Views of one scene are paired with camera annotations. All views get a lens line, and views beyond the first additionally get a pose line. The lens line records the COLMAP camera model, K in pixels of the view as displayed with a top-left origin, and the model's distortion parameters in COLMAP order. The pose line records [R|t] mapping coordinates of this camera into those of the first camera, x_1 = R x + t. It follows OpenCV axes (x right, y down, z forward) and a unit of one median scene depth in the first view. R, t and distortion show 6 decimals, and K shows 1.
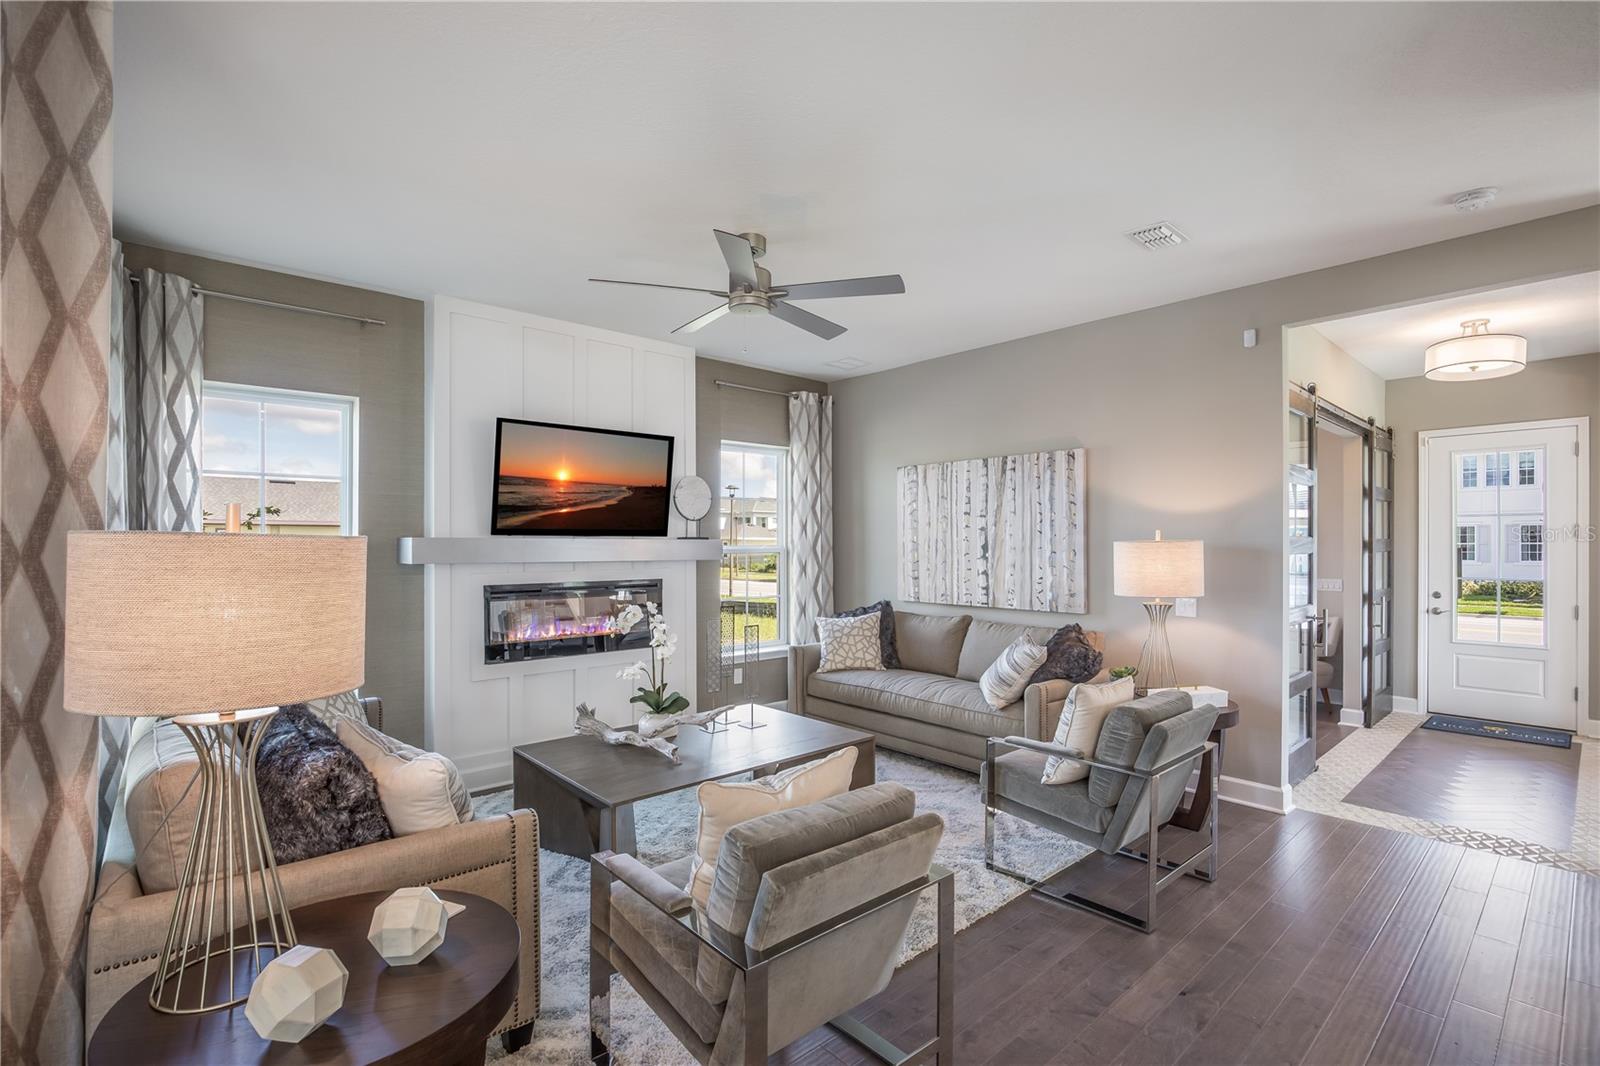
lens RADIAL K [[722.2, 0, 804.1], [0, 722.2, 541.8], [0, 0, 1]] dist [-0.001779, -0.000171]
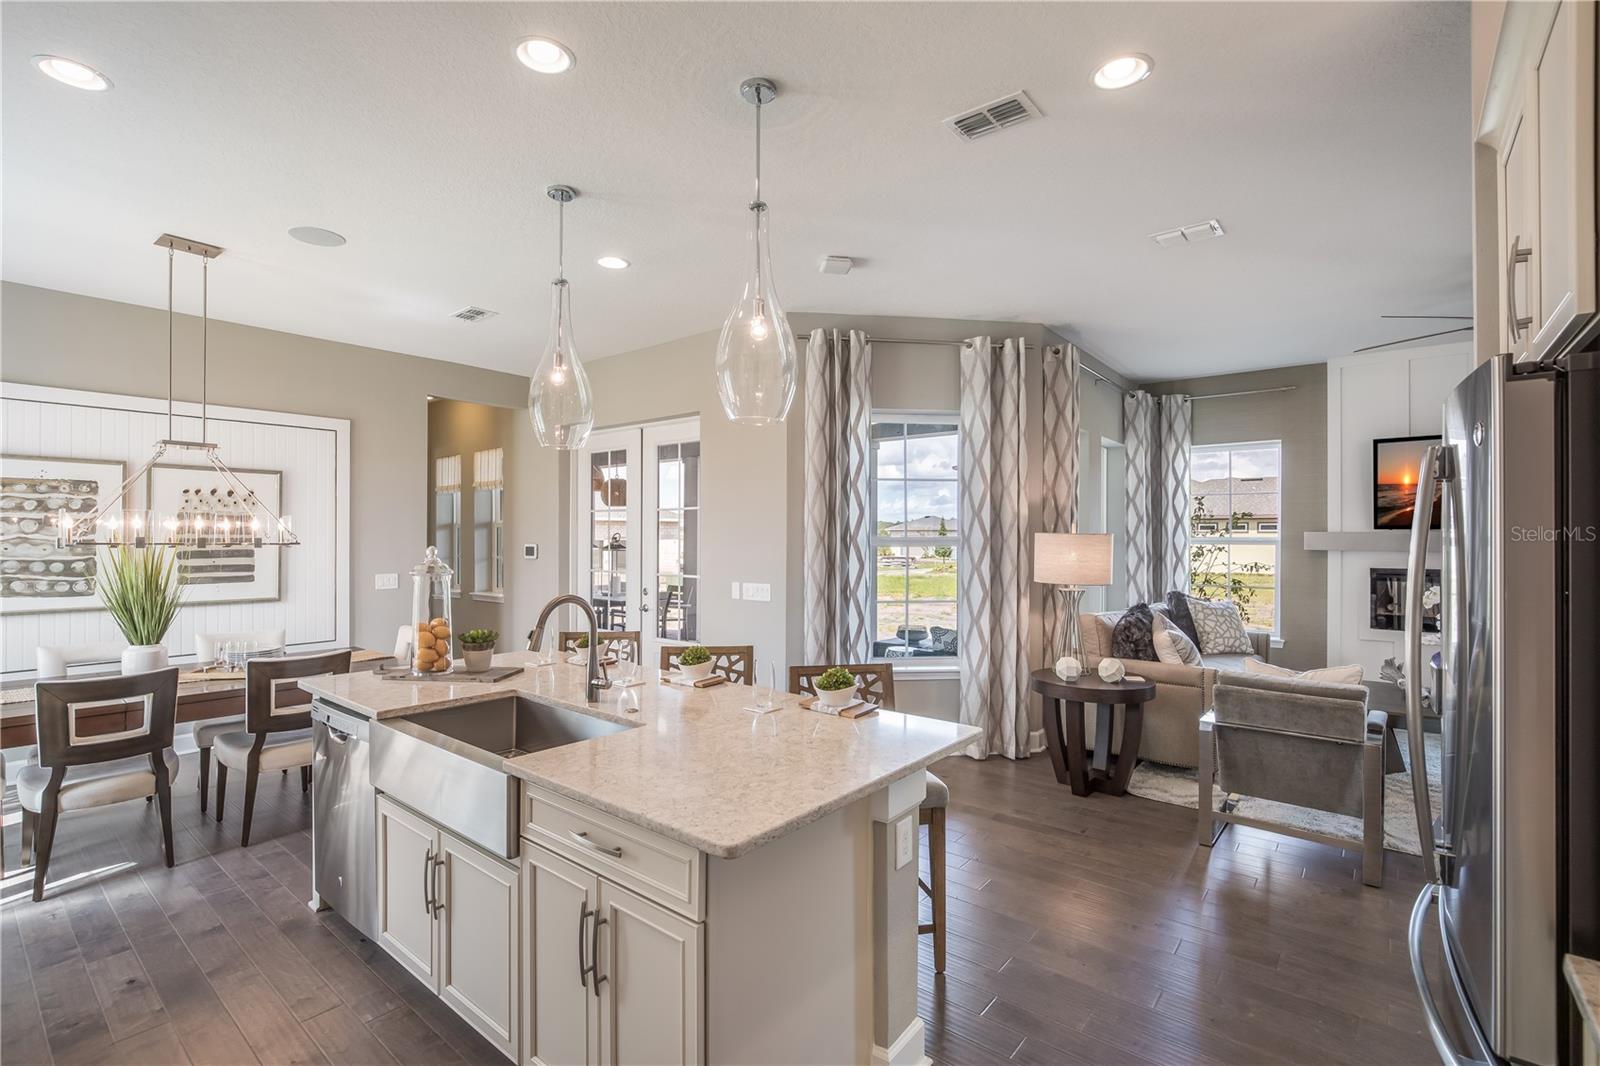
lens RADIAL K [[729.2, 0, 800.0], [0, 729.2, 533.0], [0, 0, 1]] dist [-0.001583, -0.000346]
pose [[0.165705, 0.000549, -0.986175, 0.704921], [-0.002228, 0.999998, 0.000182, -0.002224], [0.986173, 0.002167, 0.165706, -0.241654]]
